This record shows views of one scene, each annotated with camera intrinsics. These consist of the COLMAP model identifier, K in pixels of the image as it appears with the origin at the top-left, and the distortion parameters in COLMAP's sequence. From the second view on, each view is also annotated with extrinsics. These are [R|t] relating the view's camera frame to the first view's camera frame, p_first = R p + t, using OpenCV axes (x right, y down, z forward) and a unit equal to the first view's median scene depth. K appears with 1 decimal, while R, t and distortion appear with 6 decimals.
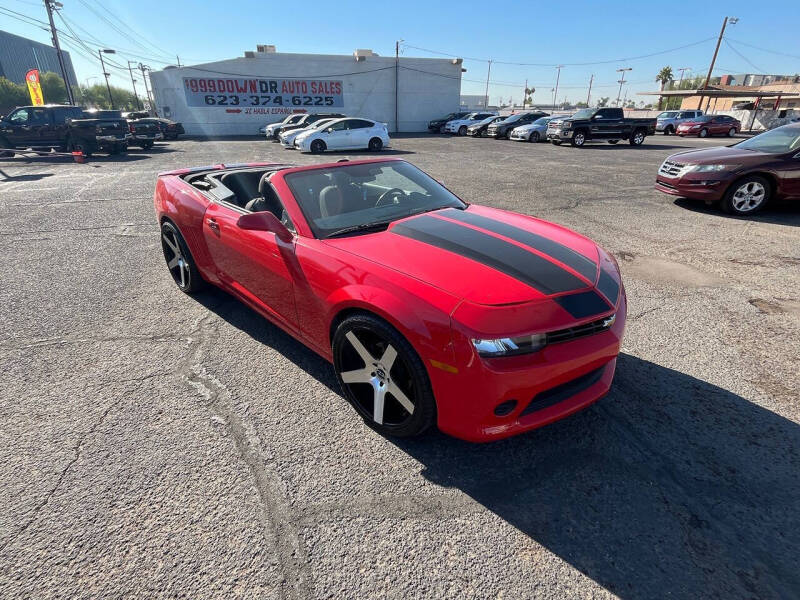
lens RADIAL K [[411.1, 0, 394.4], [0, 411.1, 299.1], [0, 0, 1]] dist [-0.000851, -0.000308]
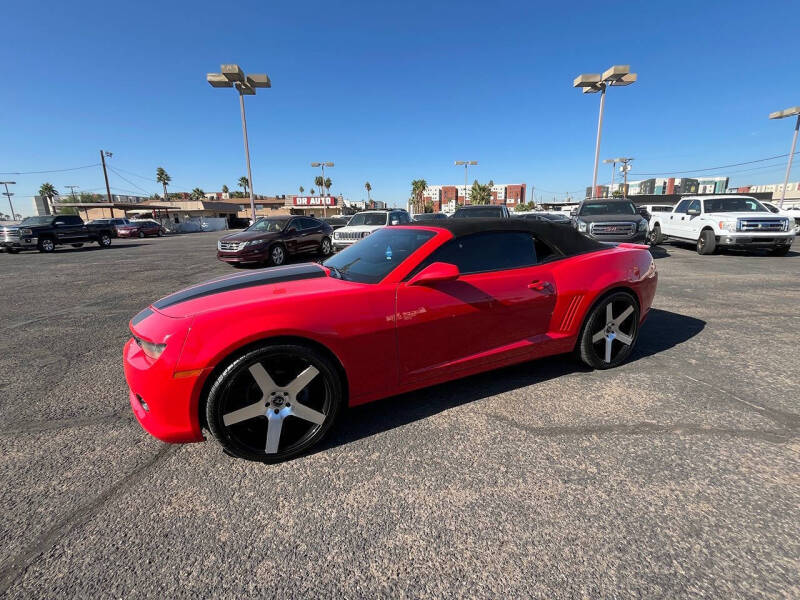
lens RADIAL K [[357.1, 0, 398.6], [0, 357.1, 299.3], [0, 0, 1]] dist [-0.001782, -0.000110]
pose [[0.252206, -0.222639, 0.941713, -0.140806], [0.419523, 0.902117, 0.100923, -0.005979], [-0.872005, 0.369617, 0.320922, 0.040090]]
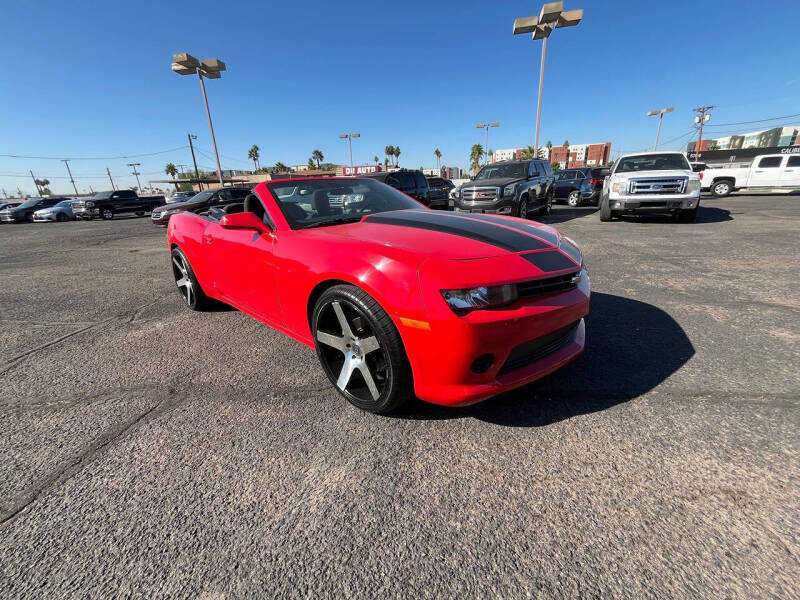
lens RADIAL K [[323.8, 0, 400.0], [0, 323.8, 301.4], [0, 0, 1]] dist [-0.002151, 0.000341]
pose [[0.463233, -0.317020, 0.827595, -0.046925], [0.408375, 0.905137, 0.118142, 0.100421], [-0.786540, 0.283243, 0.548752, -0.178521]]
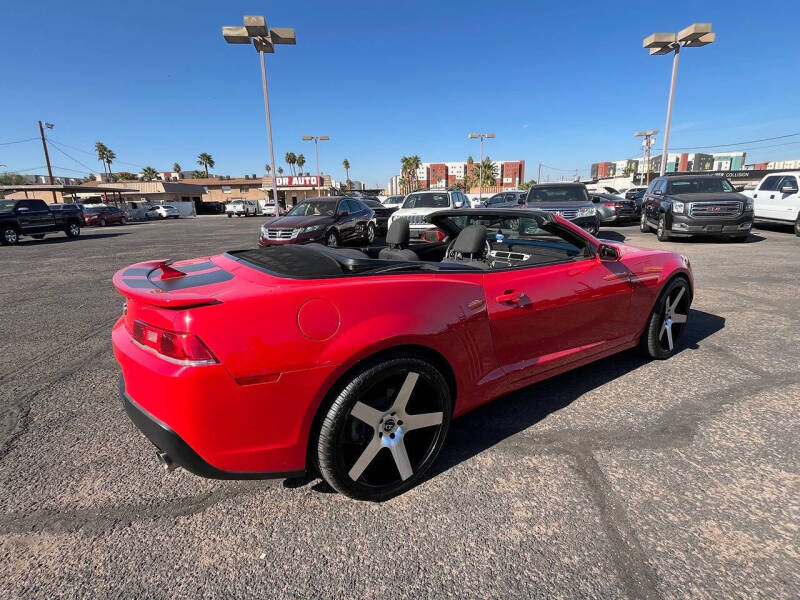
lens RADIAL K [[412.2, 0, 398.6], [0, 412.2, 299.3], [0, 0, 1]] dist [-0.002559, 0.000061]
pose [[0.200487, -0.237463, 0.950482, -0.159200], [0.431640, 0.892351, 0.131893, -0.049010], [-0.879484, 0.383823, 0.281404, 0.133342]]
